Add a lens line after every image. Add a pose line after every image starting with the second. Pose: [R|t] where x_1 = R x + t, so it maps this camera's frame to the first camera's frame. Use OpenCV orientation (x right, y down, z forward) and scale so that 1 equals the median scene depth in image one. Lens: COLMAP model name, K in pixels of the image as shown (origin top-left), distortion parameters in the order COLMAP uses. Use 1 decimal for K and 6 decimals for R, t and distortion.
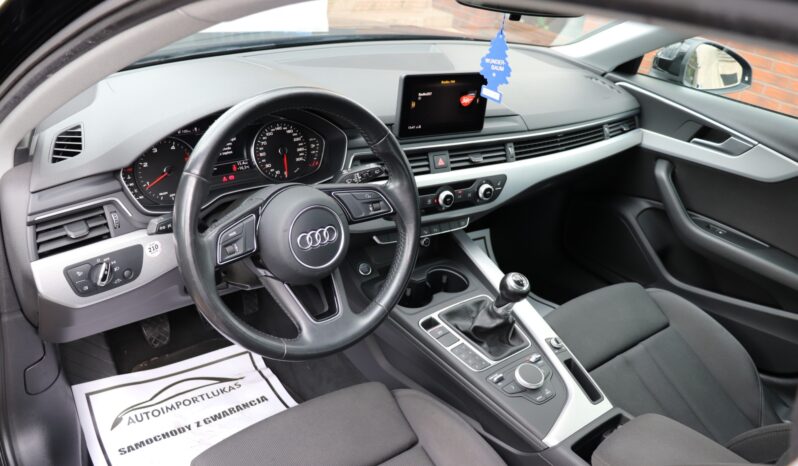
lens RADIAL K [[661.4, 0, 399.0], [0, 661.4, 233.0], [0, 0, 1]] dist [-0.193588, 0.197005]
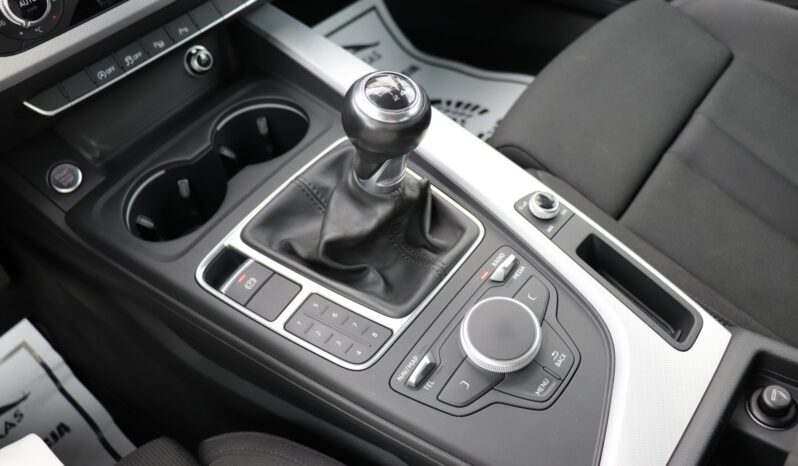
lens RADIAL K [[652.0, 0, 399.0], [0, 652.0, 233.0], [0, 0, 1]] dist [-0.186889, 0.141787]
pose [[0.942632, -0.332810, -0.026118, 0.165888], [0.324072, 0.893483, 0.310912, 0.033495], [-0.080138, -0.301540, 0.950080, 0.639052]]
